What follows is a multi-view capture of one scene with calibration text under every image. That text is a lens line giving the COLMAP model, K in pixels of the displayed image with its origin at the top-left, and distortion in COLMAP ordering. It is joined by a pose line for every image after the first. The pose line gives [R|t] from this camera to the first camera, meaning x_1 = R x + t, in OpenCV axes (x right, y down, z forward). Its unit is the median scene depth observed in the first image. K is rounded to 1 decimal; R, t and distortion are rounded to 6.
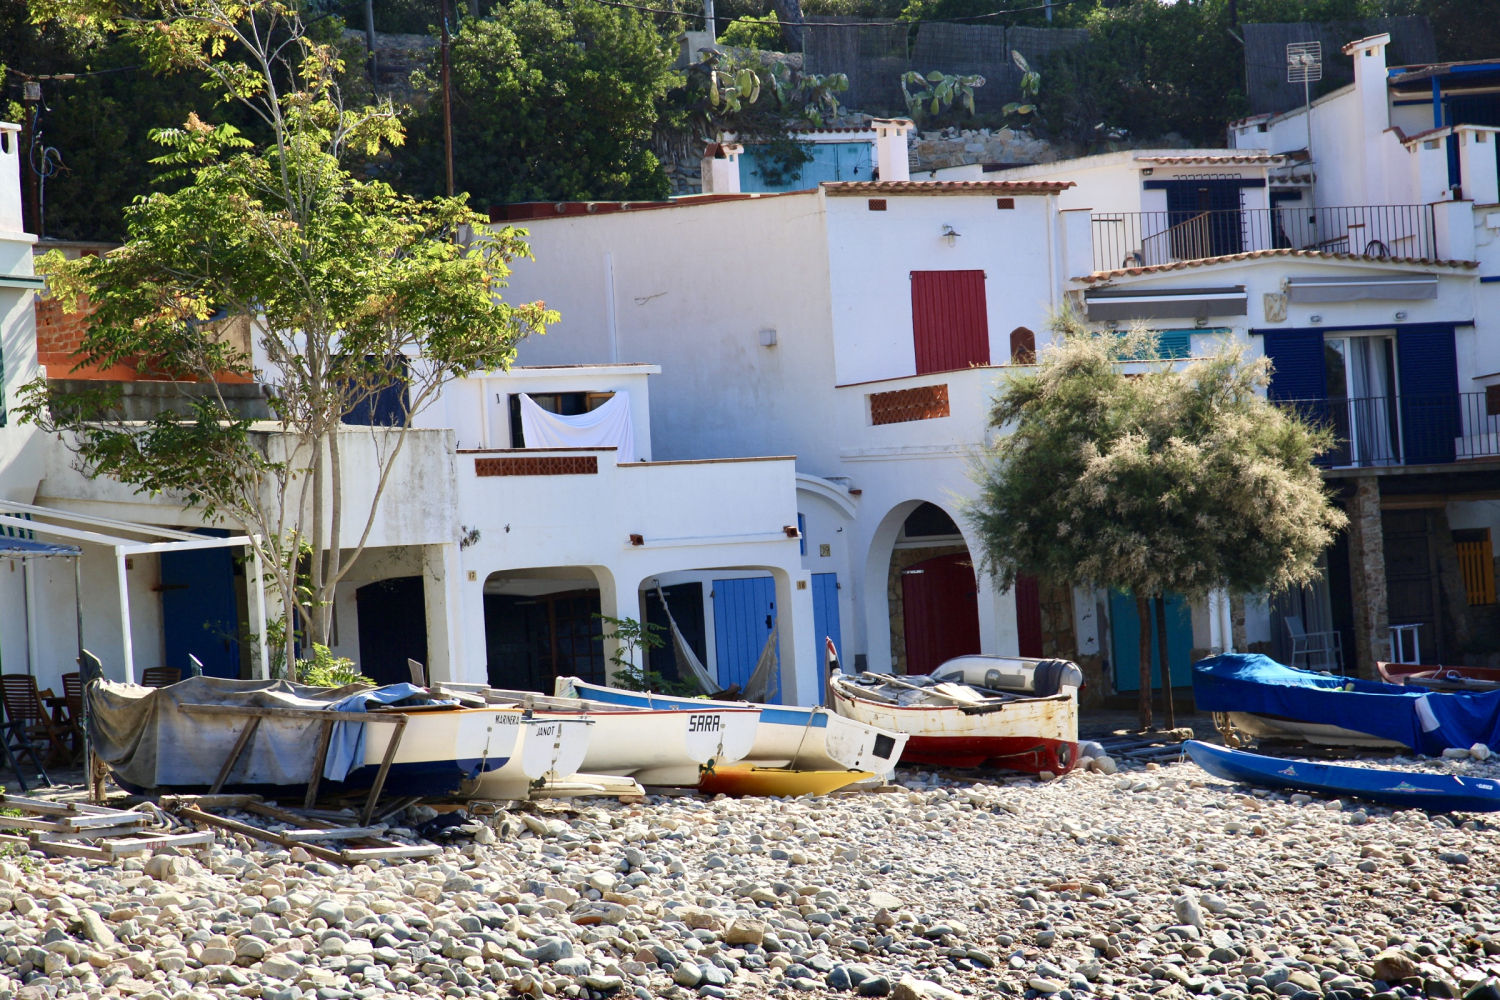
lens RADIAL K [[4212.5, 0, 738.5], [0, 4212.5, 501.6], [0, 0, 1]] dist [0.567772, 0.000000]
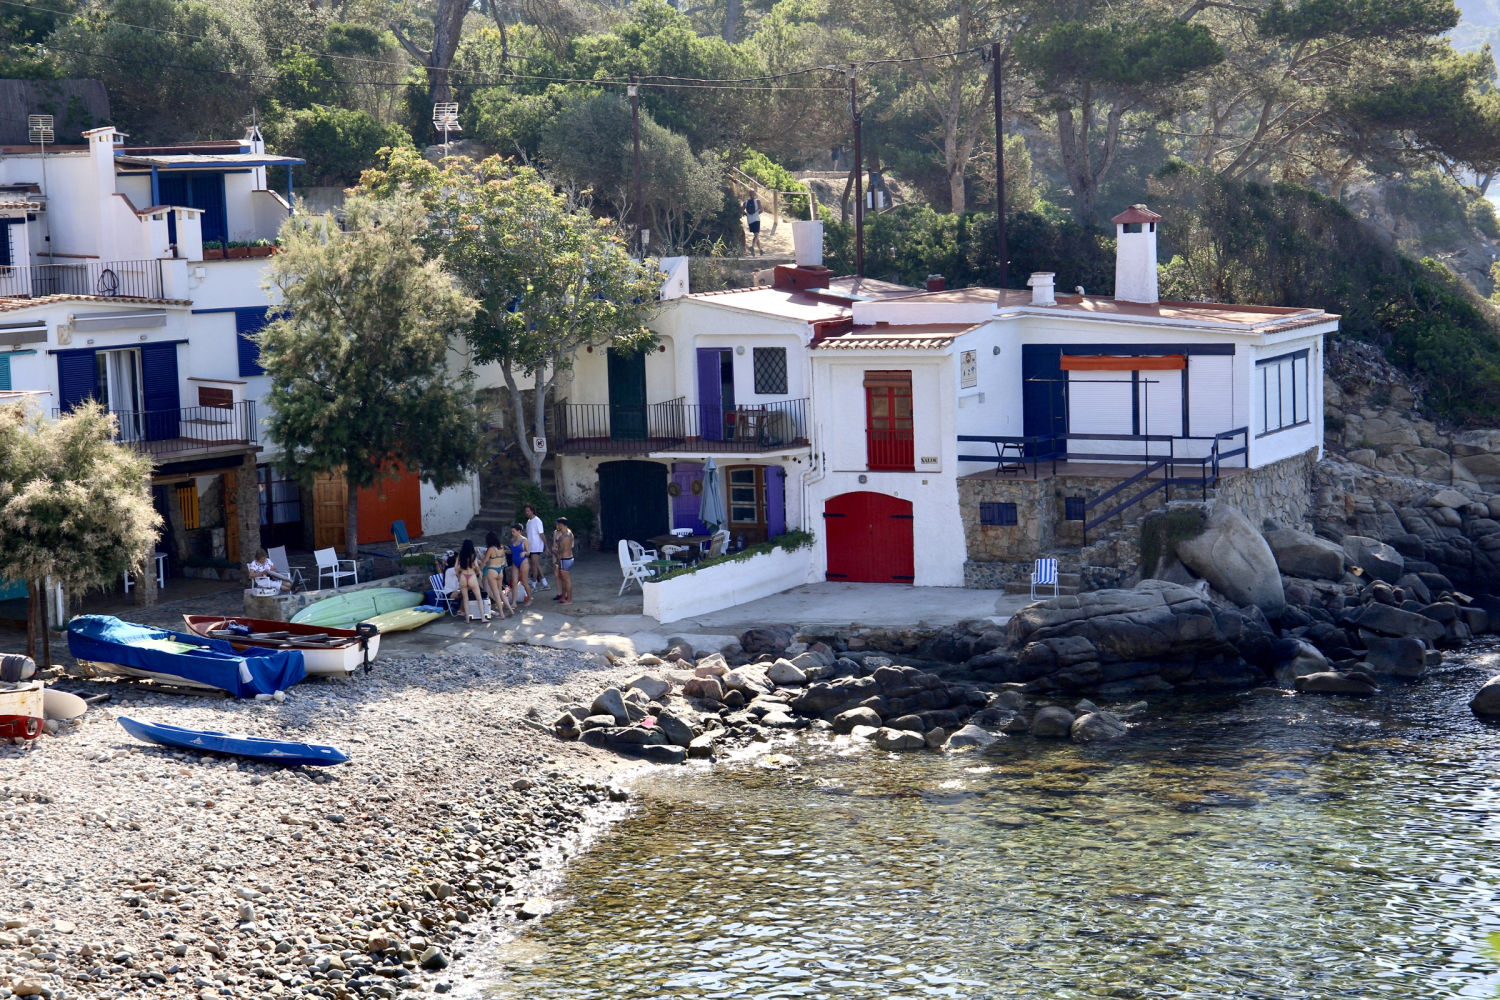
lens RADIAL K [[3169.3, 0, 745.4], [0, 3169.3, 490.4], [0, 0, 1]] dist [0.304149, 0.000000]
pose [[0.901043, -0.008189, 0.433652, -0.172603], [-0.035544, 0.995065, 0.092645, -0.125636], [-0.432270, -0.098891, 0.896305, -0.111075]]
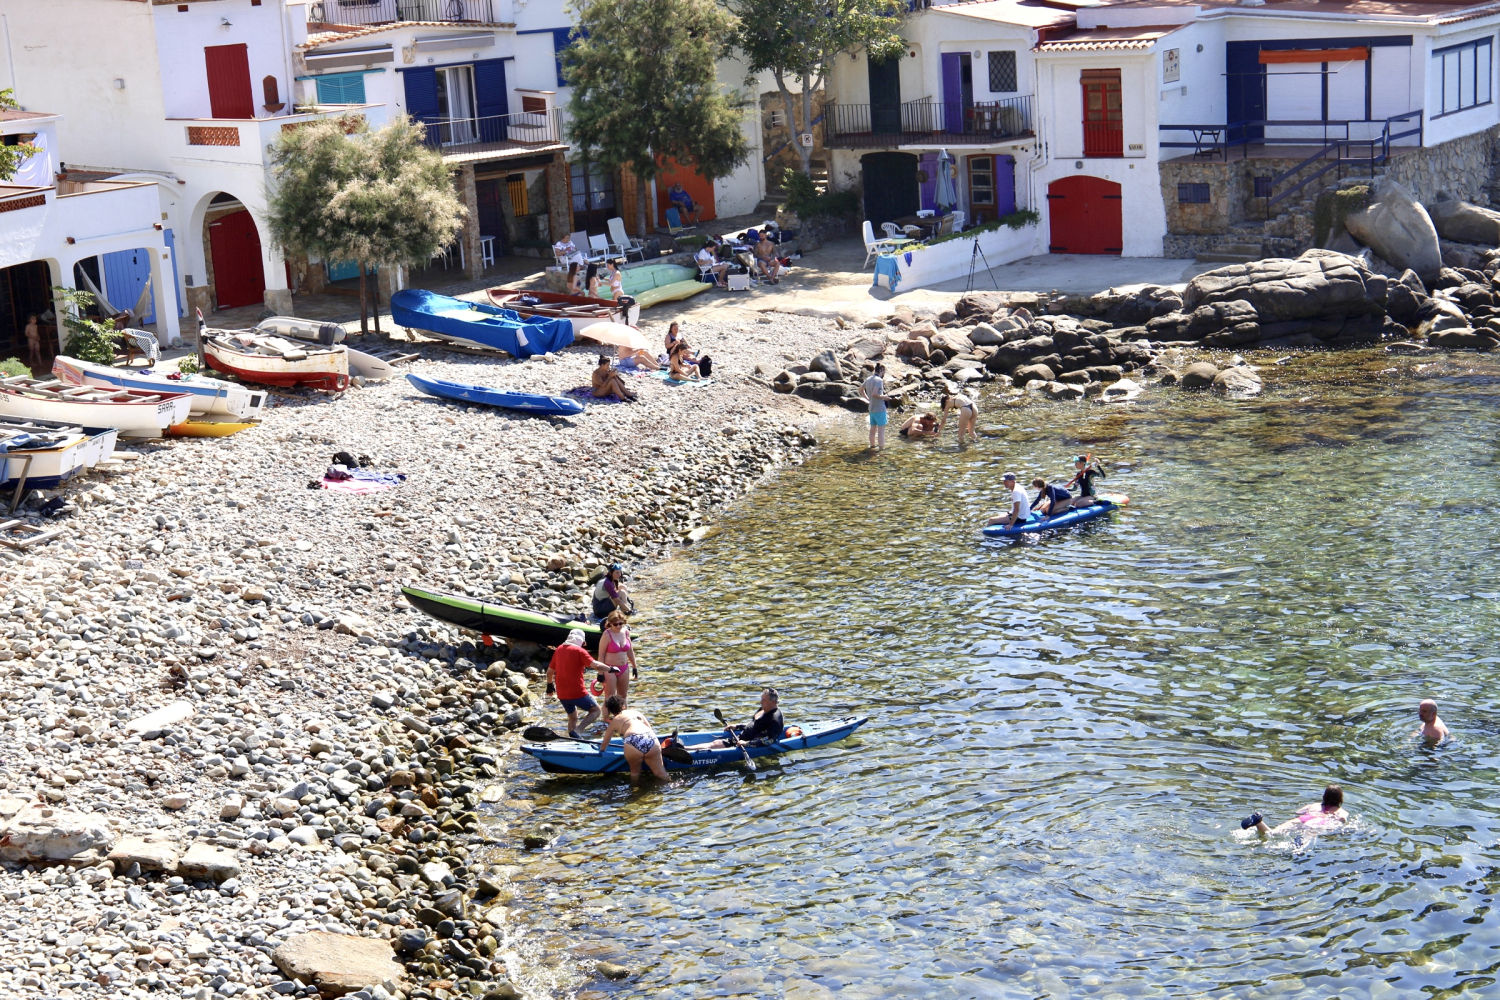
lens RADIAL K [[2645.9, 0, 748.0], [0, 2645.9, 503.7], [0, 0, 1]] dist [0.187028, 0.000000]
pose [[0.956780, -0.058907, 0.284785, -0.080088], [-0.005749, 0.975247, 0.221042, -0.134011], [-0.290757, -0.213126, 0.932758, -0.139222]]
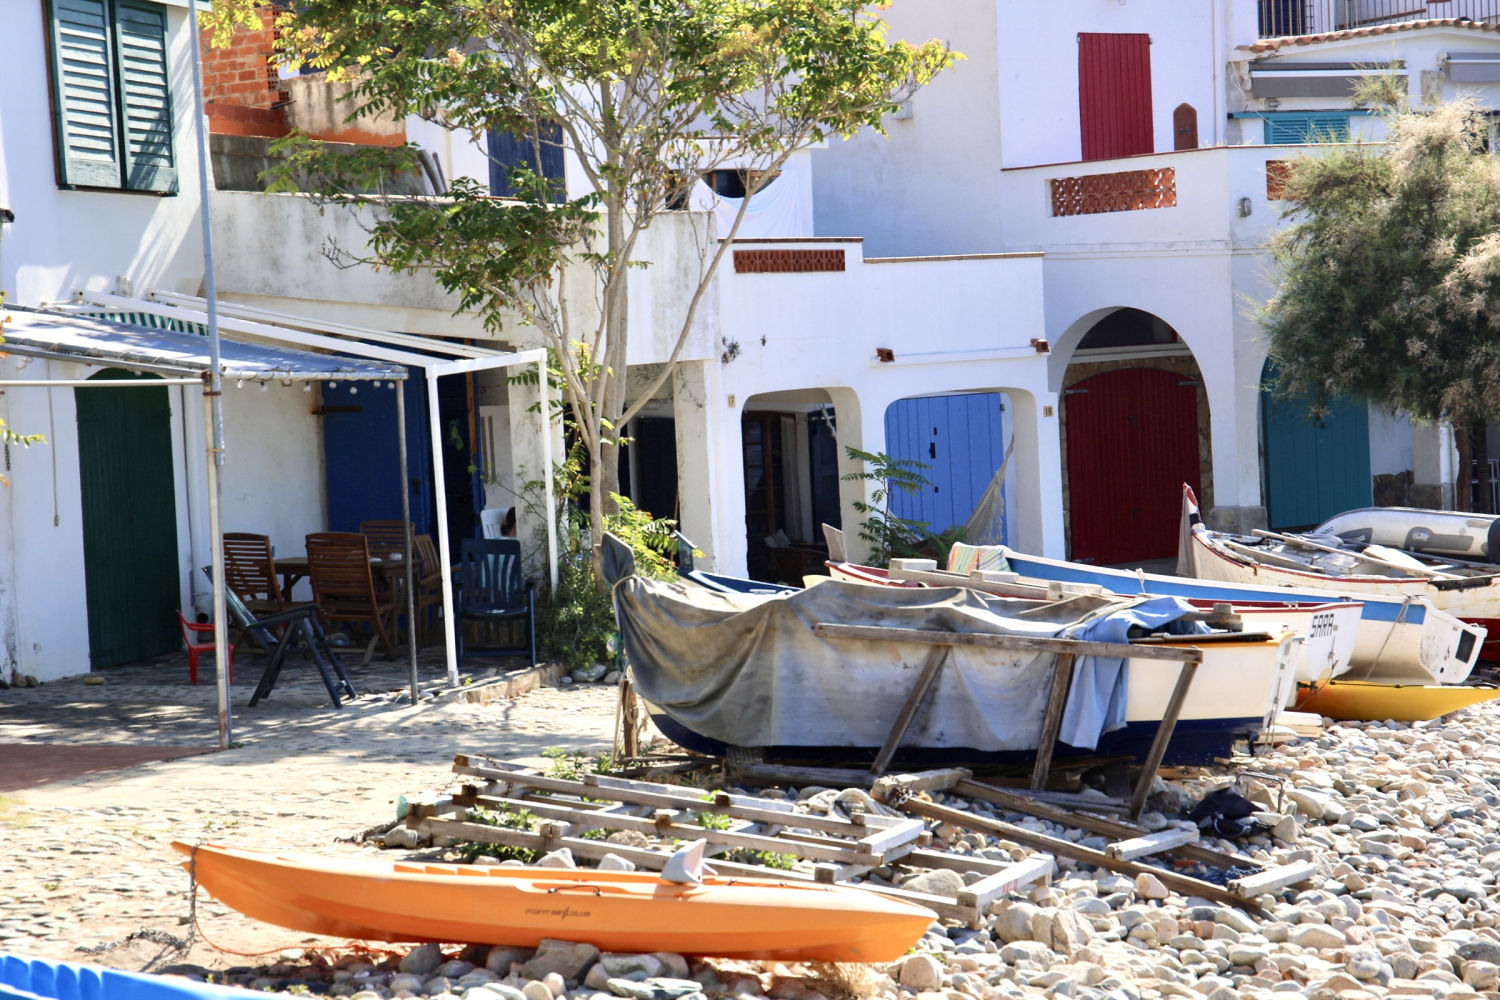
lens RADIAL K [[3691.5, 0, 750.7], [0, 3691.5, 511.3], [0, 0, 1]] dist [0.328911, 0.000000]
pose [[0.986511, 0.004775, 0.163628, -0.167302], [-0.014481, 0.998201, 0.058176, -0.001774], [-0.163056, -0.059761, 0.984805, 0.318148]]
